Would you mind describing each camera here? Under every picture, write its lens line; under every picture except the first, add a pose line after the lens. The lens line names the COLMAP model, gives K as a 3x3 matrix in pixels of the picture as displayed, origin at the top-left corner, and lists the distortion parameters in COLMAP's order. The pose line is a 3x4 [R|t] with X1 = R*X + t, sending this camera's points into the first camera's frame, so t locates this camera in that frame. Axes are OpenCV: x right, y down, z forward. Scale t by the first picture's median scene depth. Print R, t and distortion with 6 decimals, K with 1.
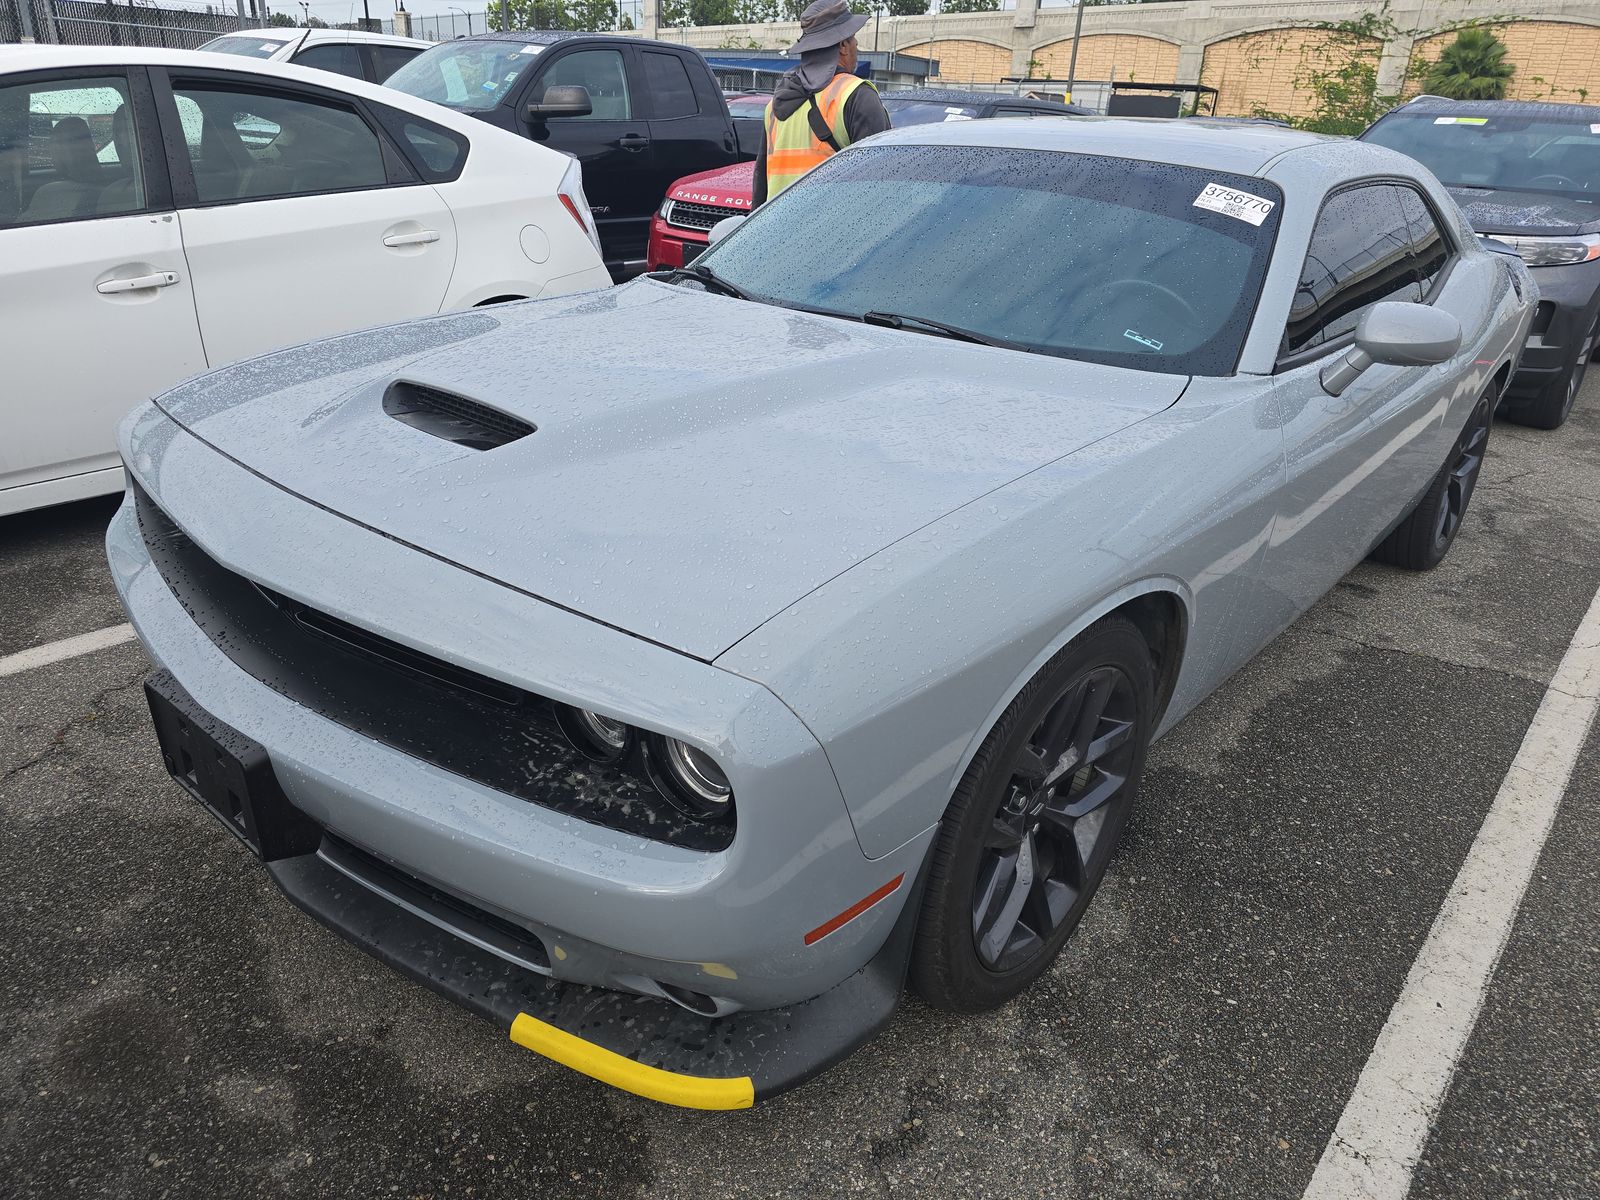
lens RADIAL K [[1085.2, 0, 799.1], [0, 1085.2, 585.8], [0, 0, 1]] dist [0.036316, -0.029246]
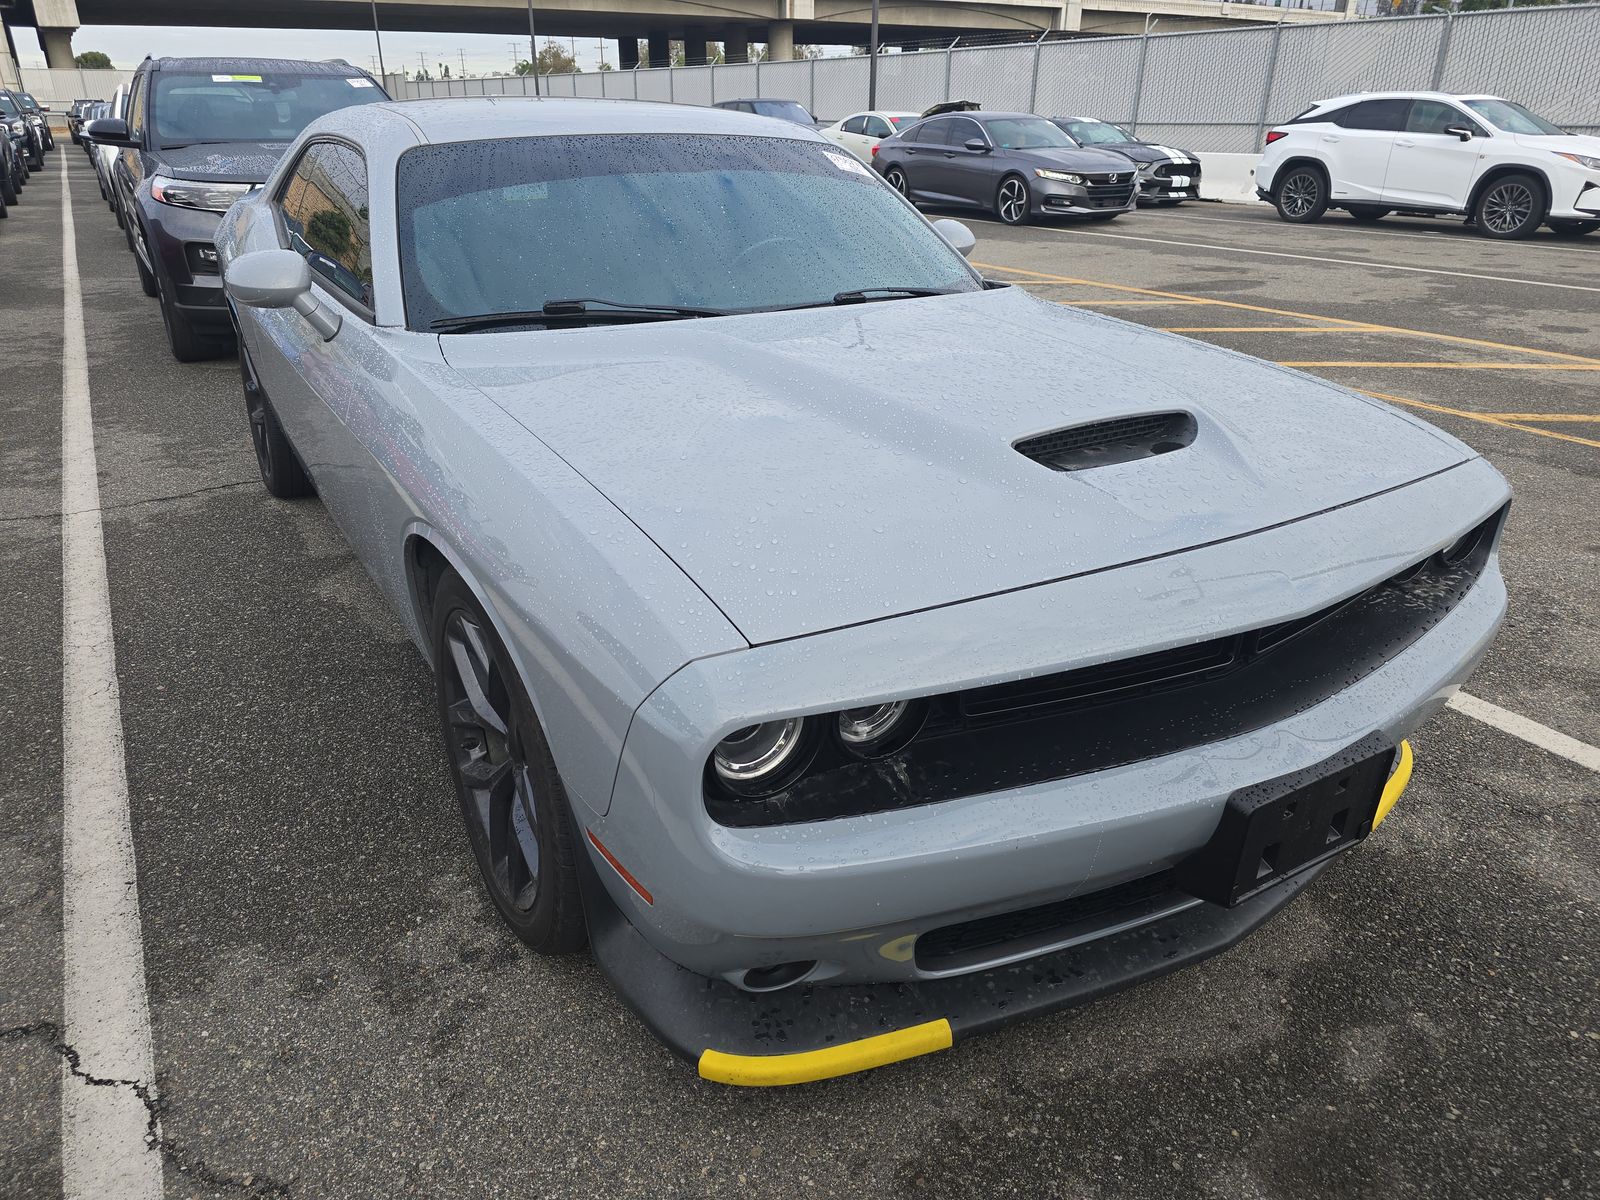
lens RADIAL K [[1085.2, 0, 788.9], [0, 1085.2, 602.1], [0, 0, 1]] dist [0.036316, -0.029246]
pose [[0.318631, -0.438747, 0.840224, -1.018637], [0.395764, 0.867043, 0.302669, -0.346222], [-0.861304, 0.236090, 0.449907, 0.657038]]
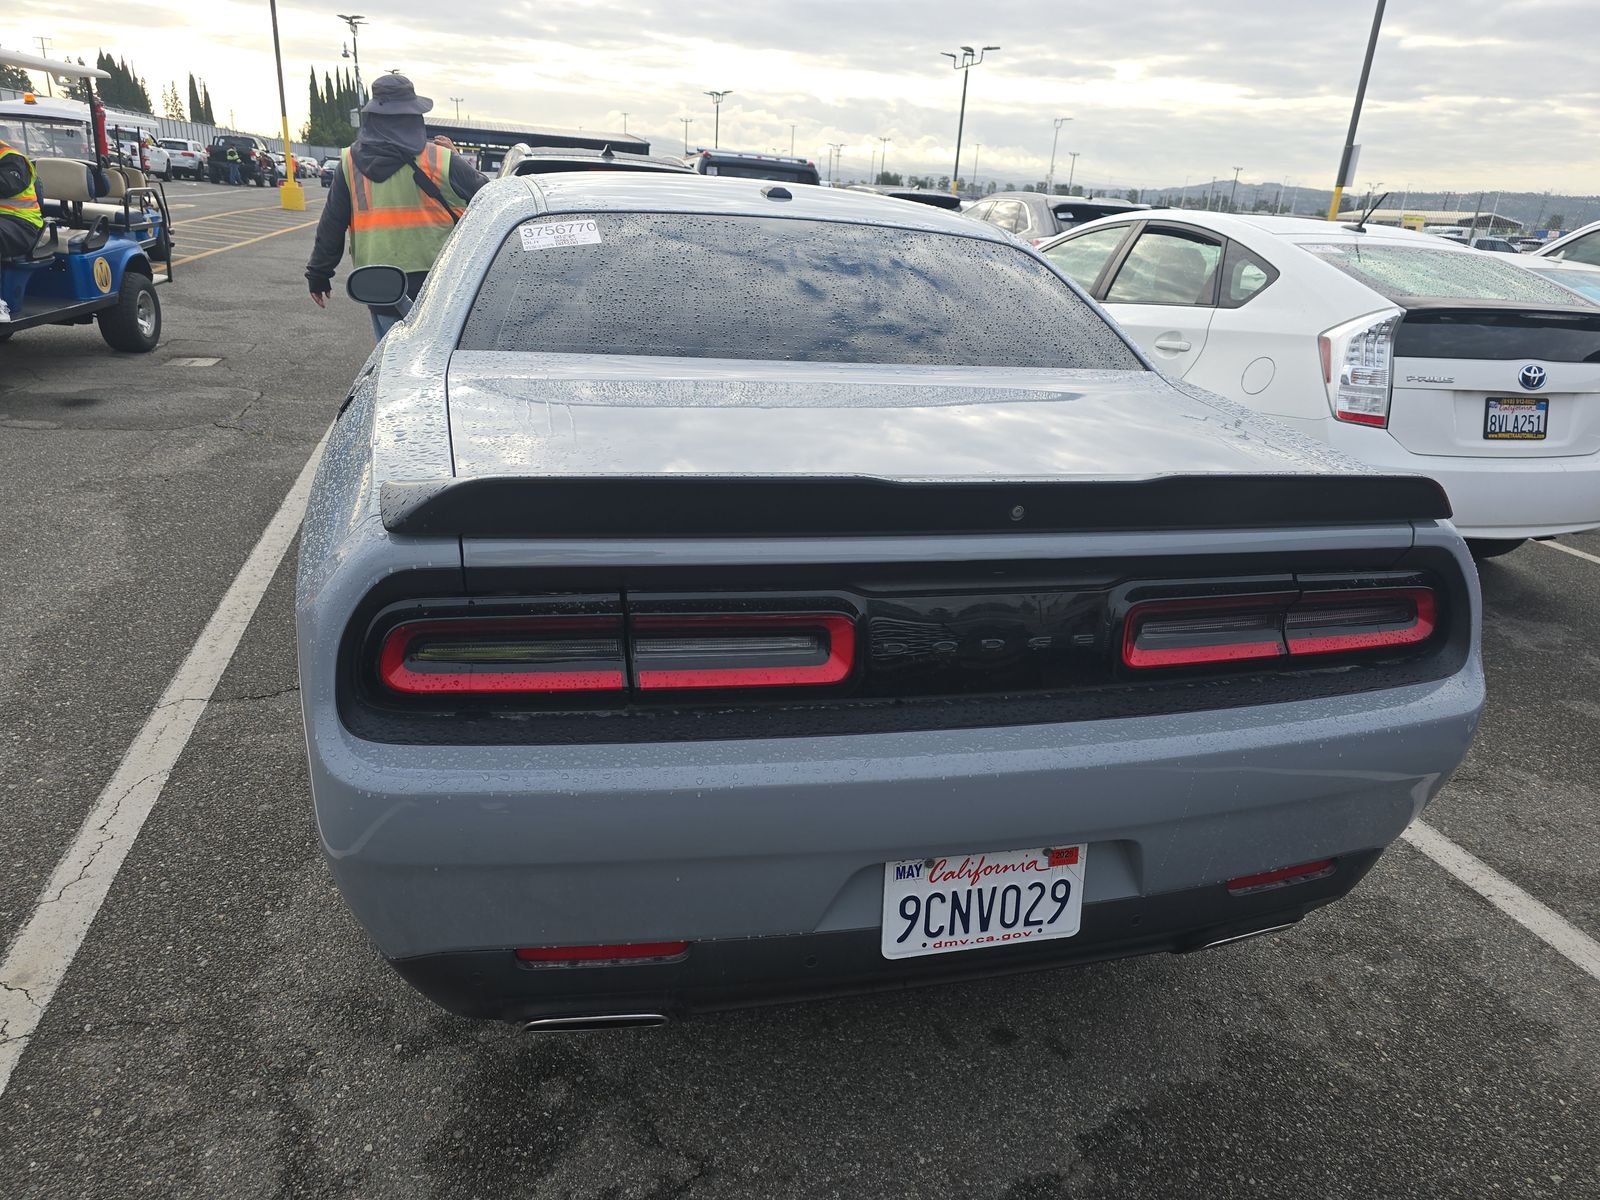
lens RADIAL K [[1085.2, 0, 812.4], [0, 1085.2, 609.3], [0, 0, 1]] dist [0.036316, -0.029246]
pose [[-0.547230, 0.188369, -0.815510, 1.650232], [-0.439374, 0.764645, 0.471453, -0.908581], [0.712383, 0.616307, -0.335672, 2.346589]]
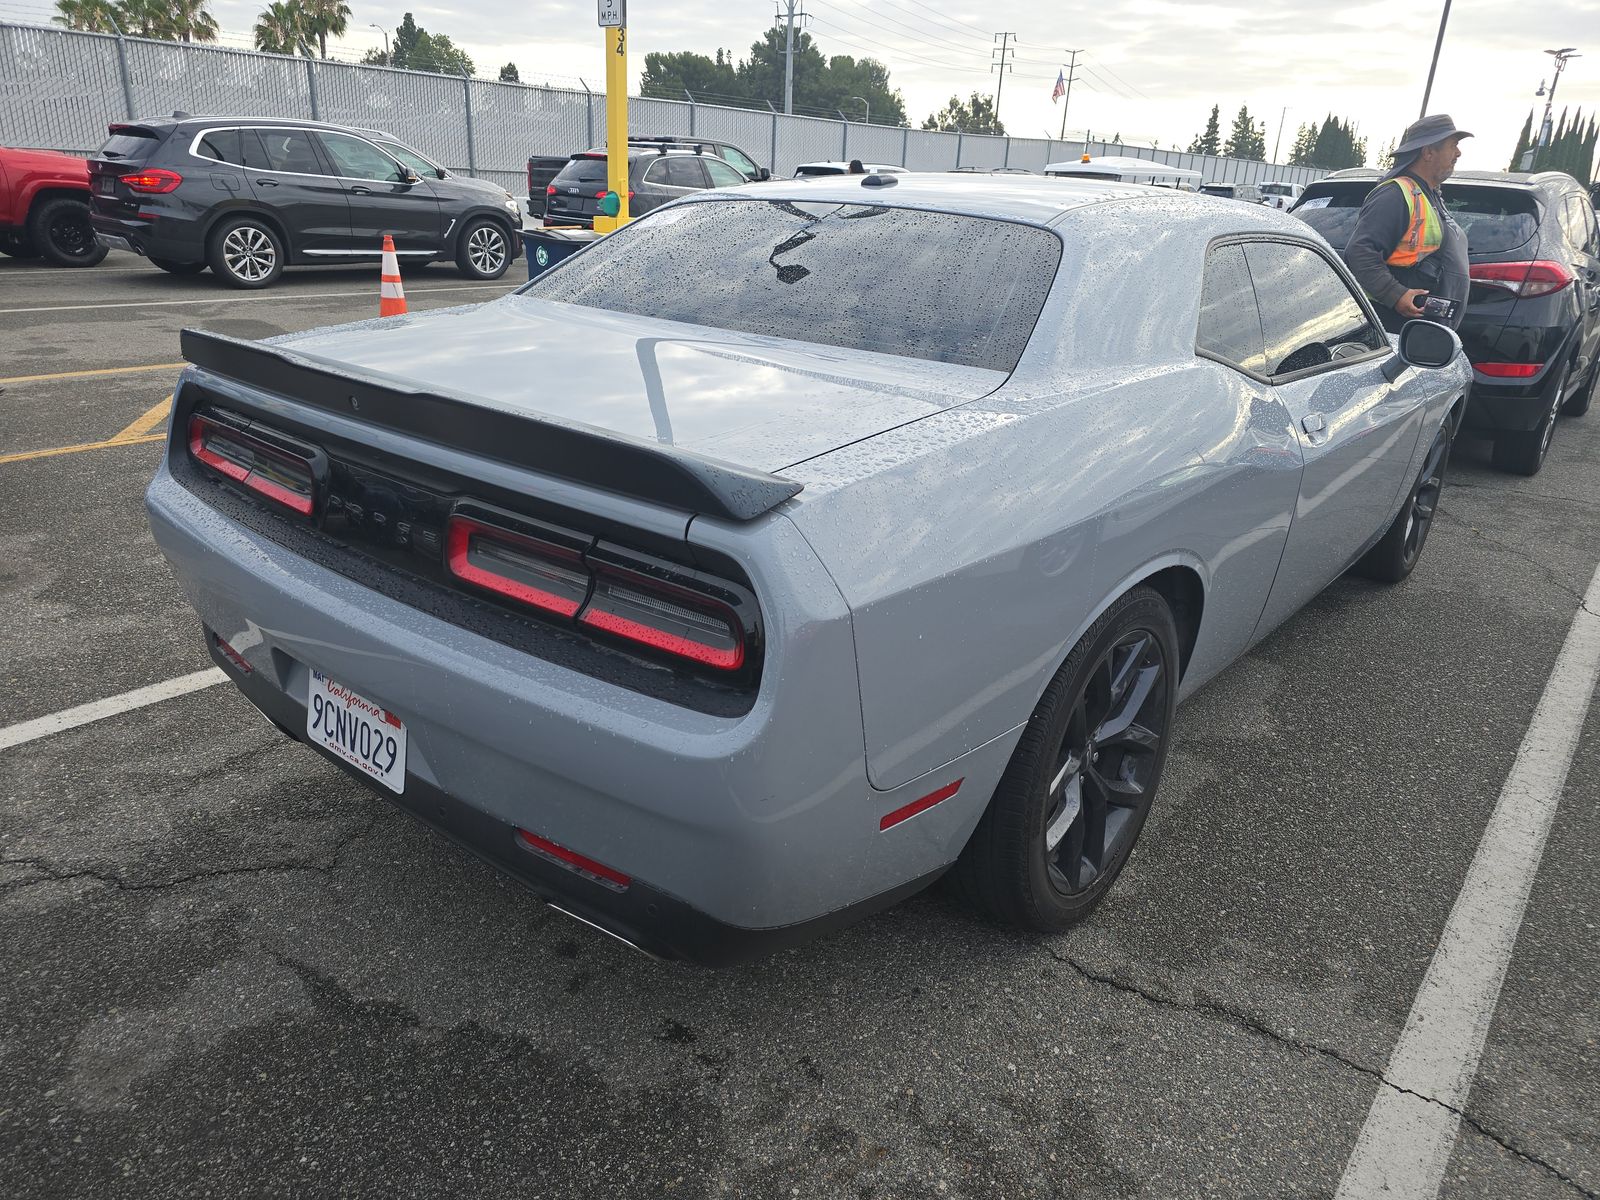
lens RADIAL K [[1085.2, 0, 804.6], [0, 1085.2, 608.1], [0, 0, 1]] dist [0.036316, -0.029246]
pose [[-0.993243, -0.096629, -0.064276, 0.785570], [-0.113533, 0.694213, 0.710759, -1.192111], [-0.024059, 0.713254, -0.700493, 2.821834]]
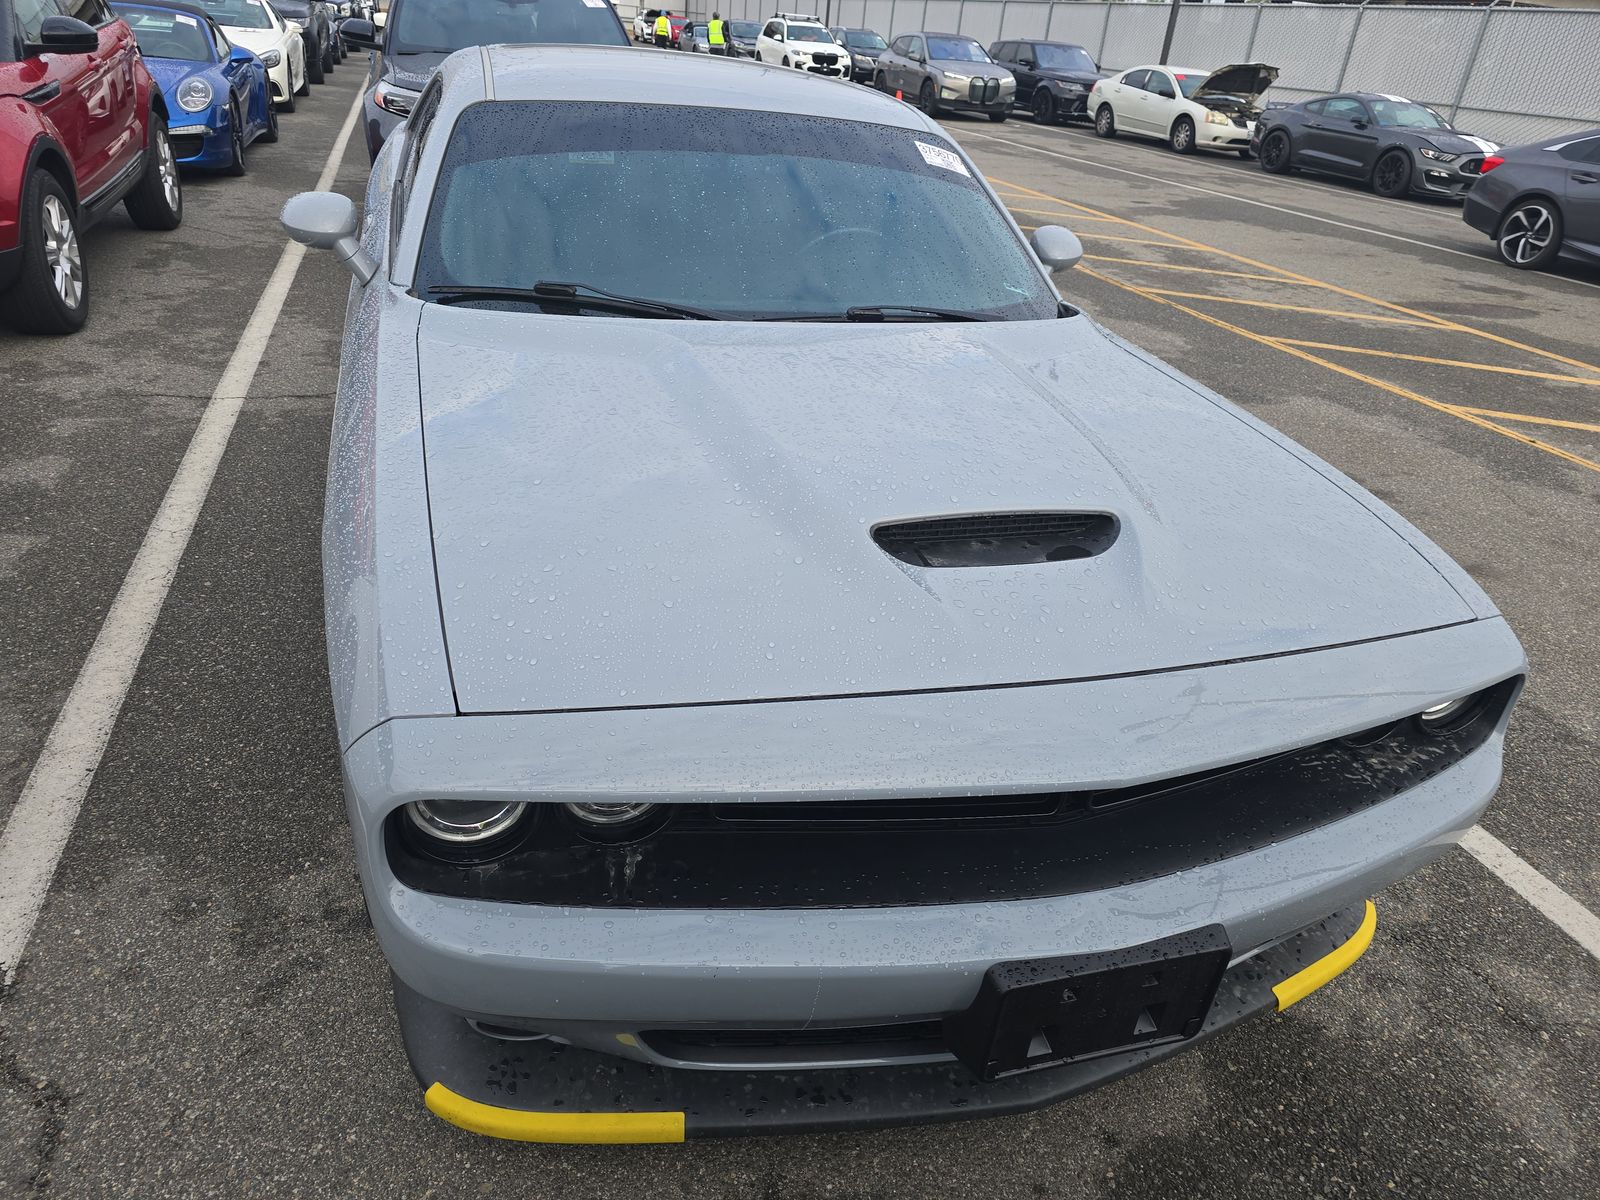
lens RADIAL K [[1085.2, 0, 787.7], [0, 1085.2, 599.7], [0, 0, 1]] dist [0.036316, -0.029246]
pose [[0.543223, -0.402447, 0.736848, -0.846631], [0.292552, 0.913359, 0.283176, -0.320628], [-0.786970, 0.061738, 0.613895, 0.465503]]
